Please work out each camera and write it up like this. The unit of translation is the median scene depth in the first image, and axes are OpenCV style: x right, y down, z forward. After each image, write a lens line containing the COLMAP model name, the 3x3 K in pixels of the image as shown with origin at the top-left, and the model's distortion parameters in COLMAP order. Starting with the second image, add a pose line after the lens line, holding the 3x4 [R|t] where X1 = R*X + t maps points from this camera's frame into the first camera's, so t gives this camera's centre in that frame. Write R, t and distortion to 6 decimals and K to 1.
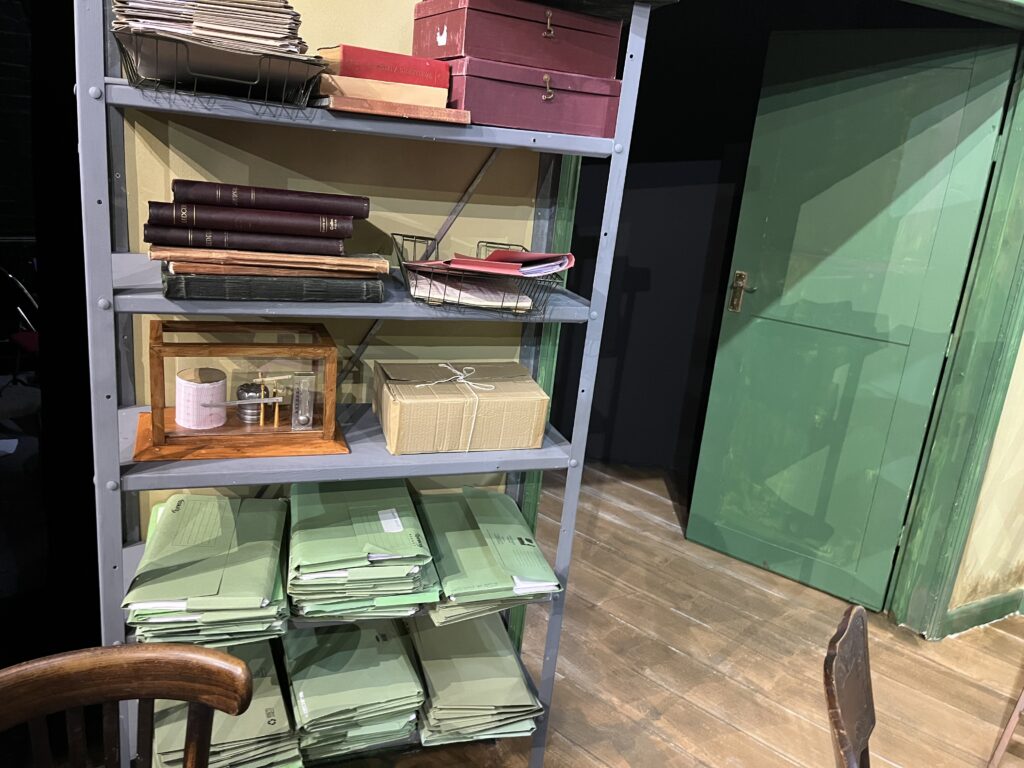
lens RADIAL K [[759.2, 0, 506.8], [0, 759.2, 385.1], [0, 0, 1]] dist [0.085631, -0.124778]
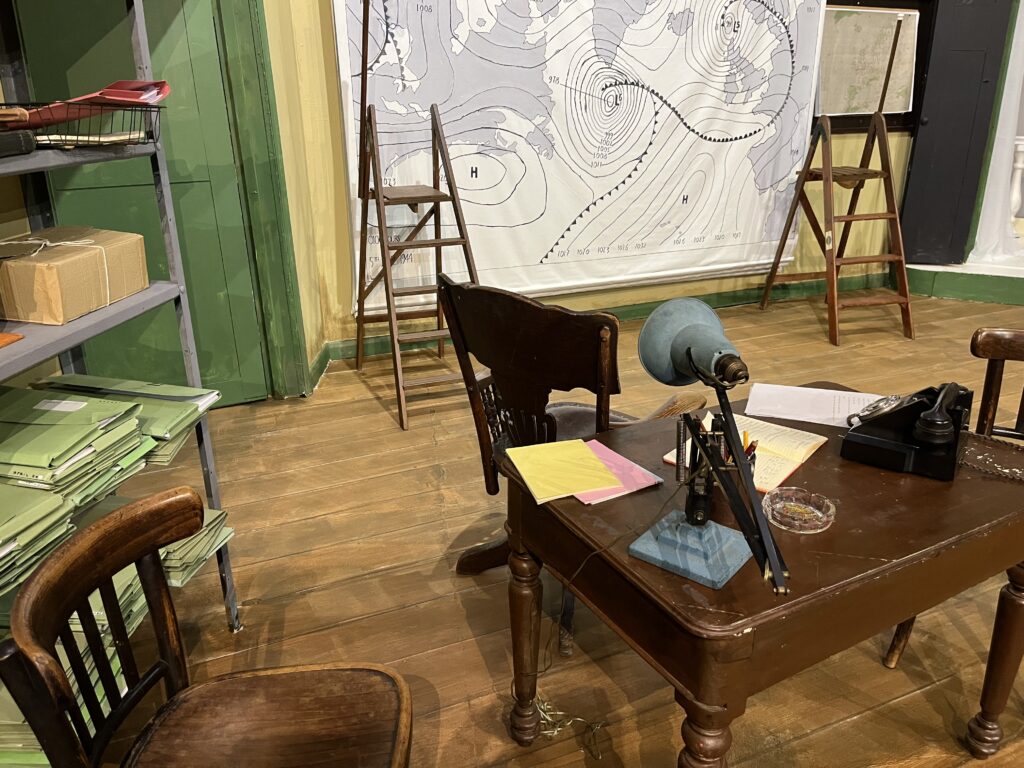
lens RADIAL K [[759.2, 0, 506.8], [0, 759.2, 385.1], [0, 0, 1]] dist [0.085631, -0.124778]
pose [[0.414619, -0.411362, 0.811710, -0.409313], [0.312838, 0.902060, 0.297354, 0.026398], [-0.854532, 0.130645, 0.502701, 0.028169]]
